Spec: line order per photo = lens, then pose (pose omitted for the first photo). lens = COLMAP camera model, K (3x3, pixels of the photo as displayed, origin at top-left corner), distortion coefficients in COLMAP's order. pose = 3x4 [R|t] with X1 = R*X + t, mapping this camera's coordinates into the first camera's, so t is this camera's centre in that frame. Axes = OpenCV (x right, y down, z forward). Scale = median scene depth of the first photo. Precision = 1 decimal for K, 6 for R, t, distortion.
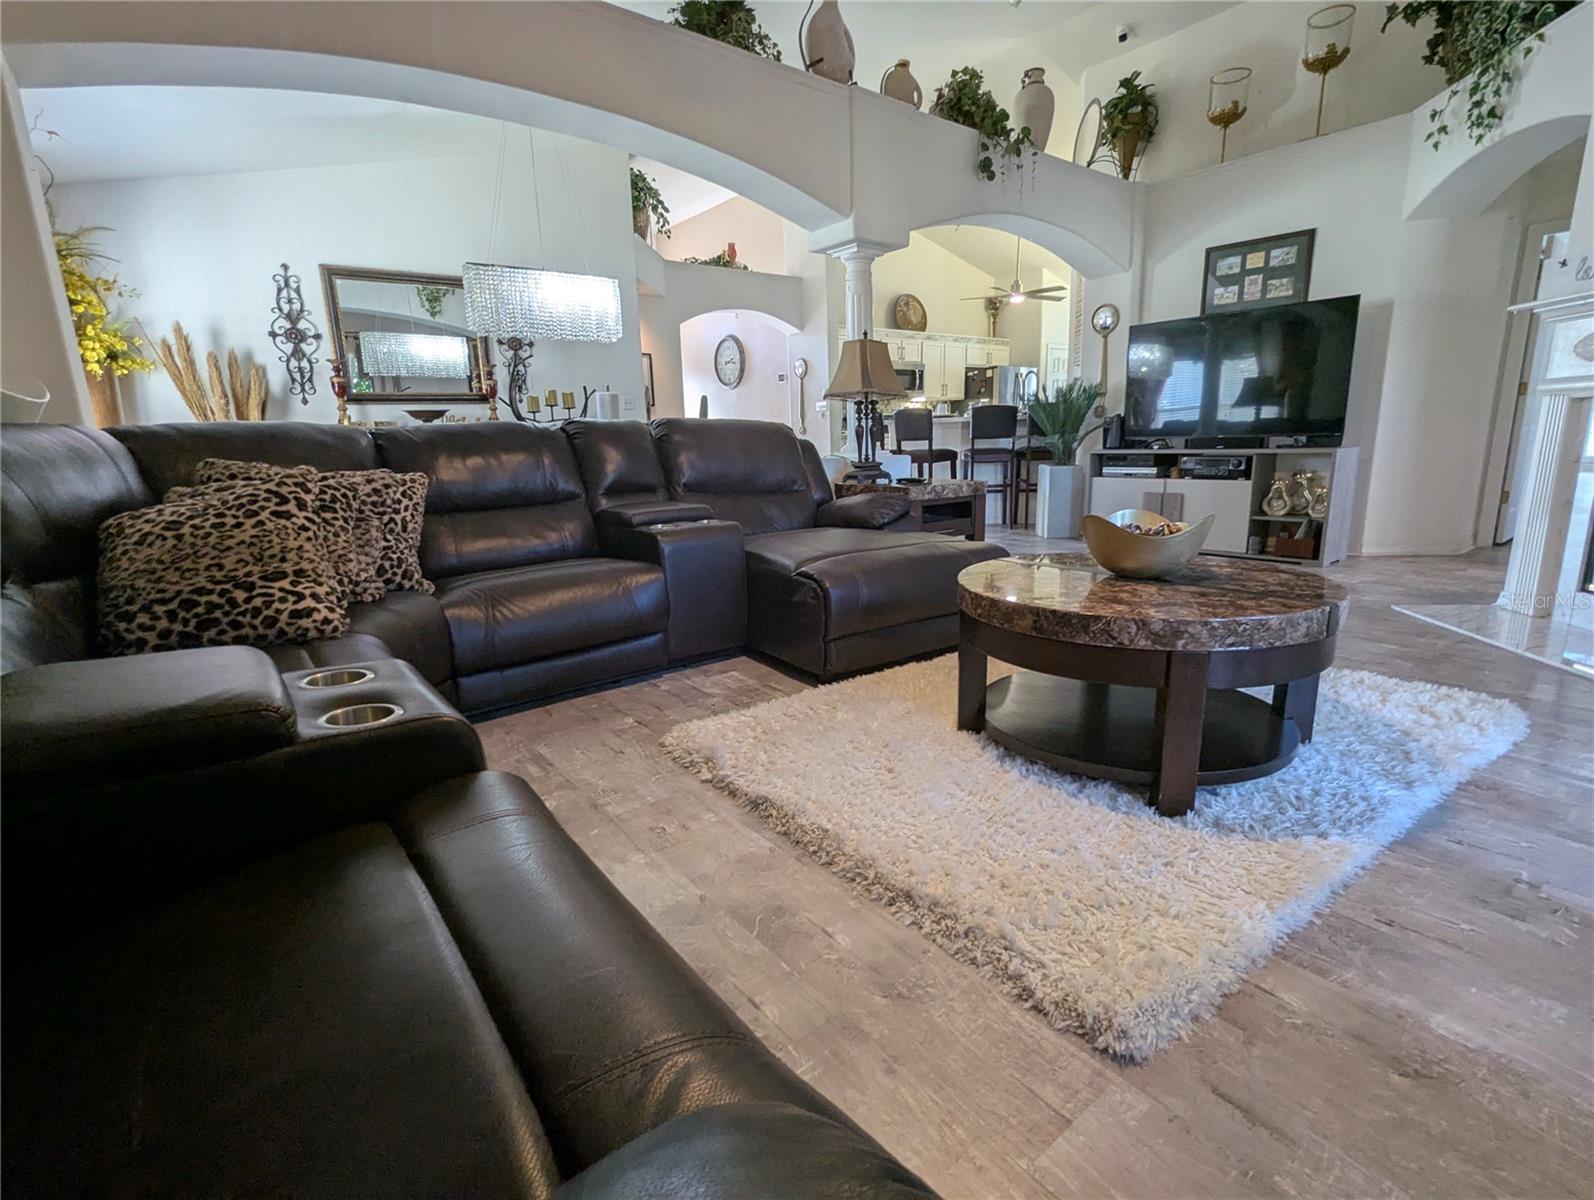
lens RADIAL K [[757.2, 0, 792.4], [0, 757.2, 606.8], [0, 0, 1]] dist [-0.012833, 0.006367]
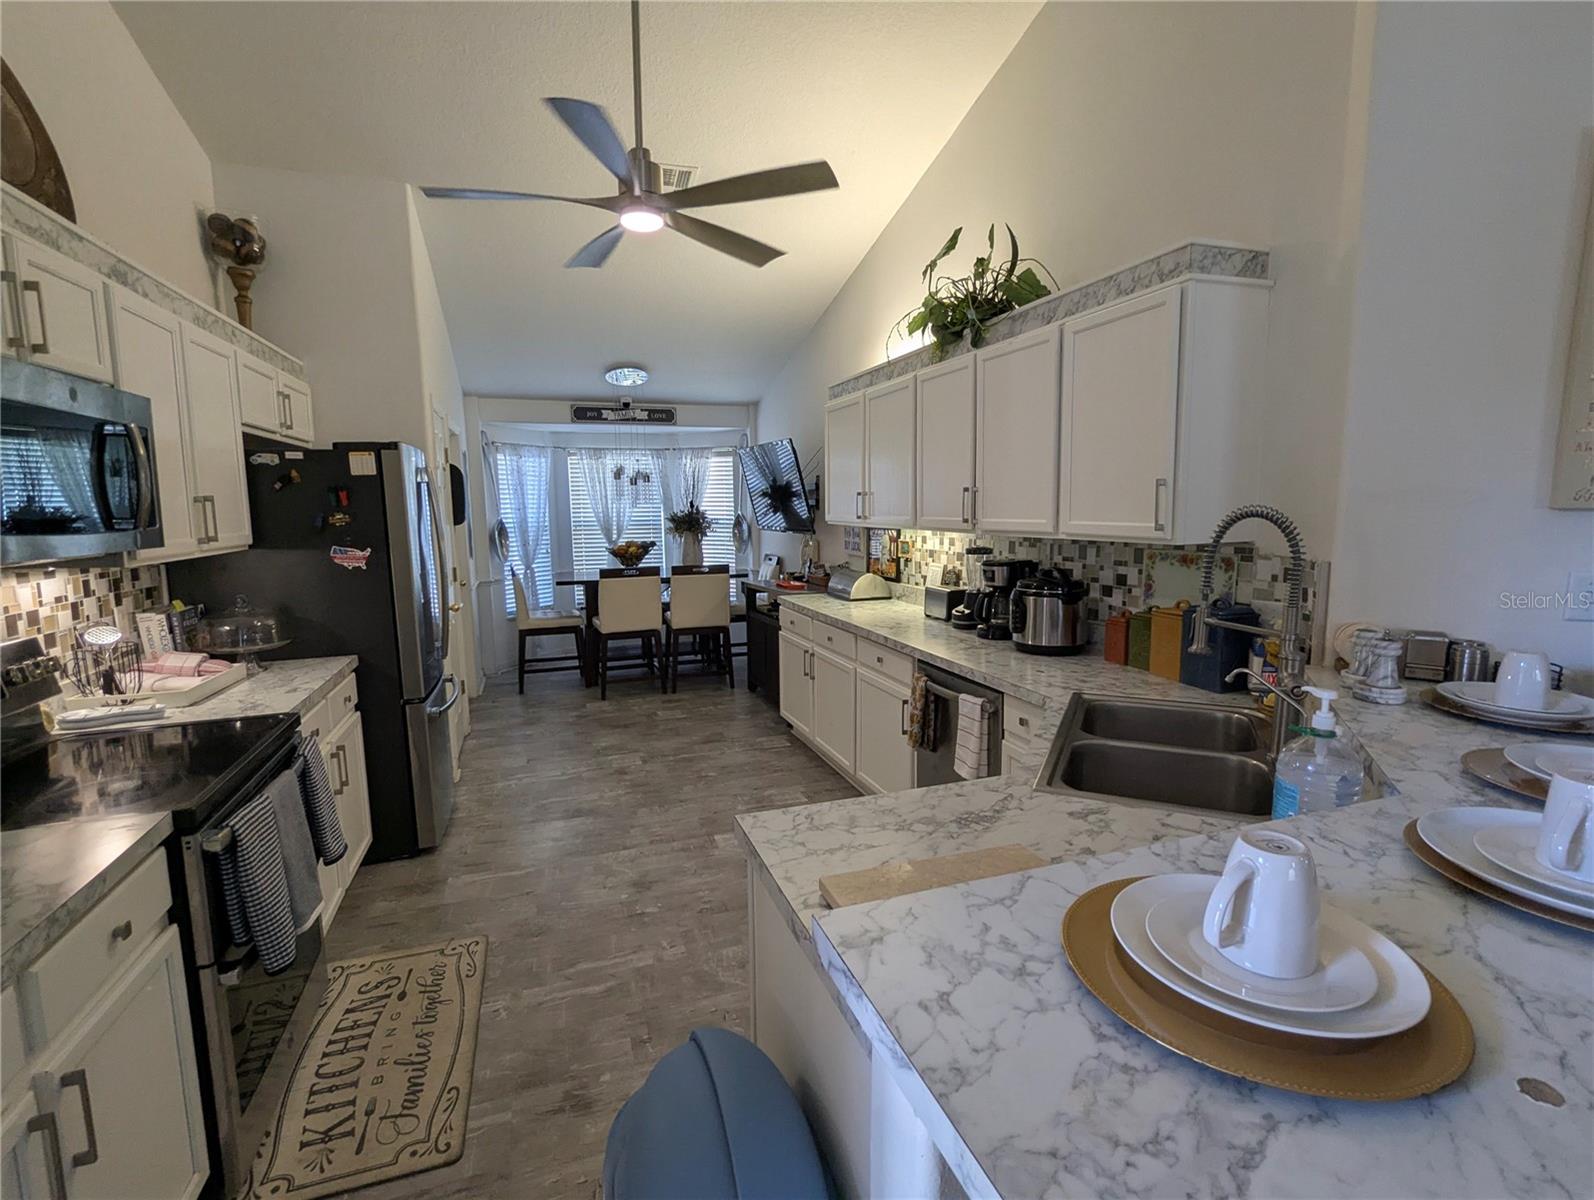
lens RADIAL K [[758.3, 0, 797.0], [0, 758.3, 600.0], [0, 0, 1]] dist [-0.006608, 0.004199]
pose [[0.342969, -0.089779, 0.935047, 0.040323], [0.208856, 0.977794, 0.017277, -0.222520], [-0.915834, 0.189365, 0.354103, 0.736146]]
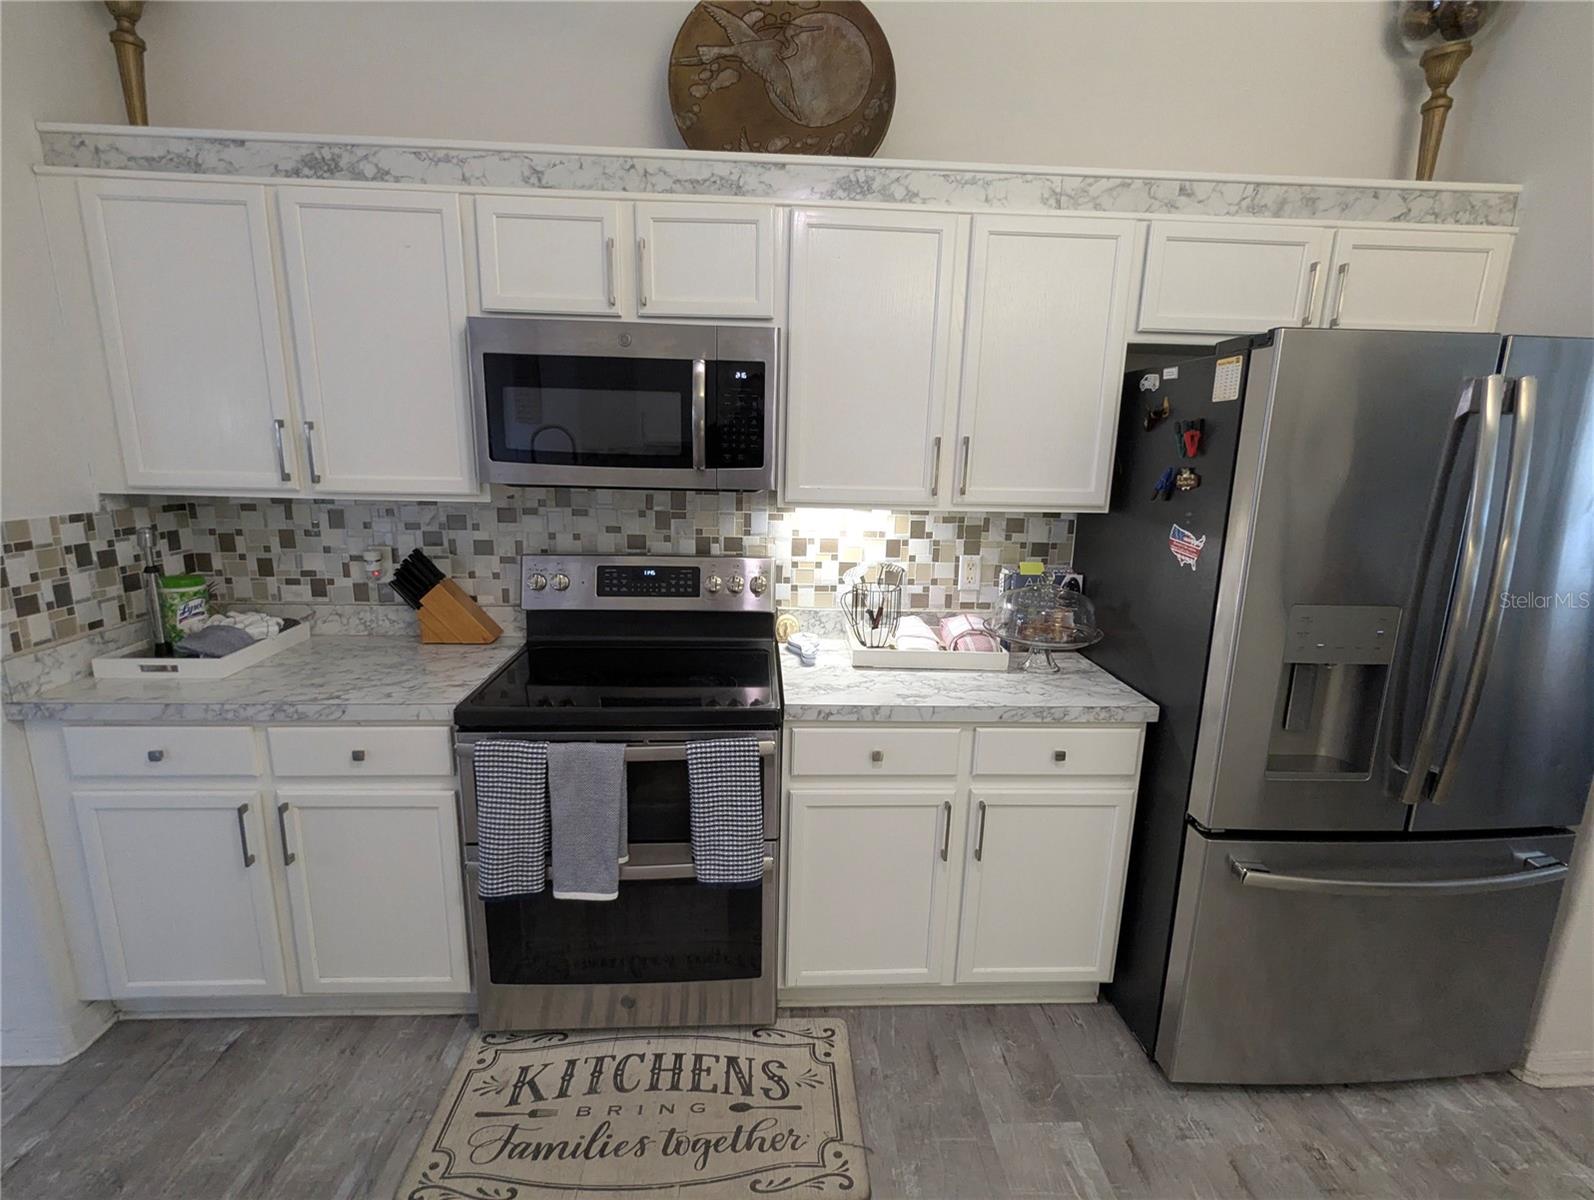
lens RADIAL K [[758.3, 0, 797.0], [0, 758.3, 600.0], [0, 0, 1]] dist [-0.006608, 0.004199]
pose [[0.808997, 0.175225, -0.561088, 0.277767], [-0.178893, 0.982650, 0.048943, -0.249765], [0.559930, 0.060780, 0.826308, 0.803335]]
